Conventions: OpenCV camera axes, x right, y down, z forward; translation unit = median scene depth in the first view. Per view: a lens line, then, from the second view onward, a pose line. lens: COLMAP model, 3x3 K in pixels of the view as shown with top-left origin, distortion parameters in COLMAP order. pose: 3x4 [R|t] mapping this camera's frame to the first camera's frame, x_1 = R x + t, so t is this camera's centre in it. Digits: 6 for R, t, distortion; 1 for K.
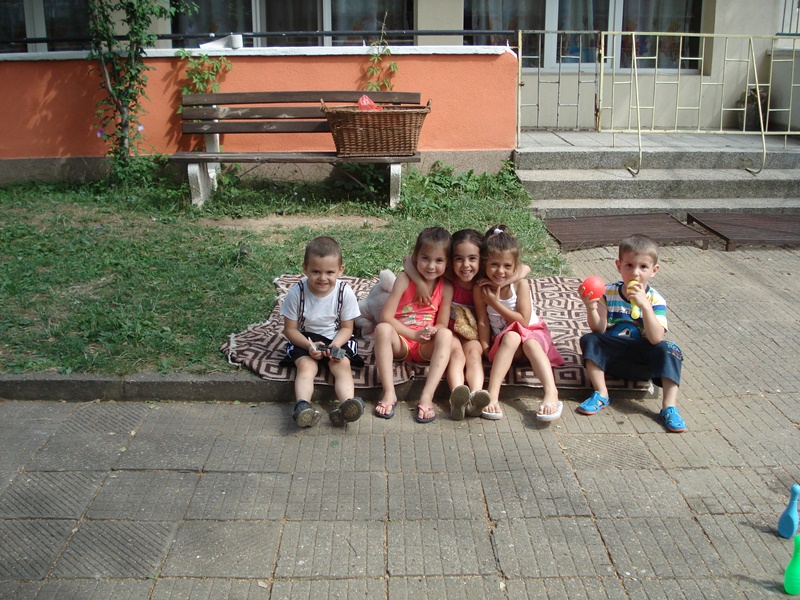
lens RADIAL K [[893.5, 0, 400.0], [0, 893.5, 300.0], [0, 0, 1]] dist [-0.088169, -0.052088]
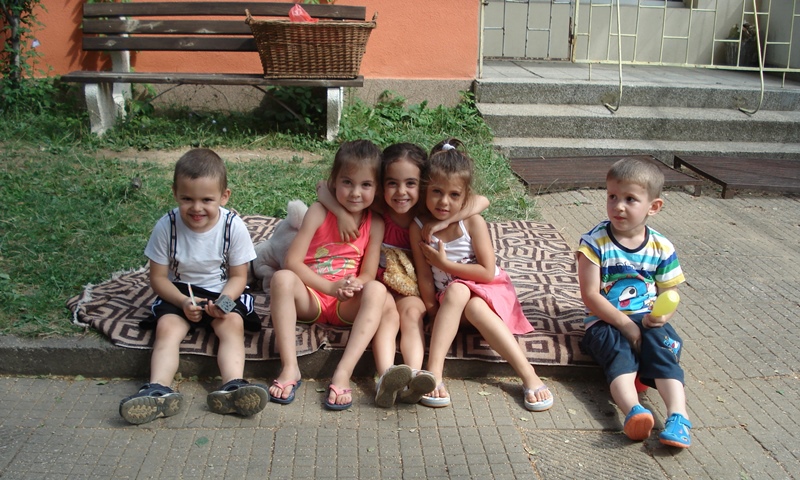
lens RADIAL K [[950.7, 0, 400.5], [0, 950.7, 308.0], [0, 0, 1]] dist [-0.101981, -0.016566]
pose [[0.998585, 0.014042, 0.051282, 0.020530], [-0.016742, 0.998475, 0.052603, 0.008187], [-0.050465, -0.053387, 0.997298, 0.131824]]
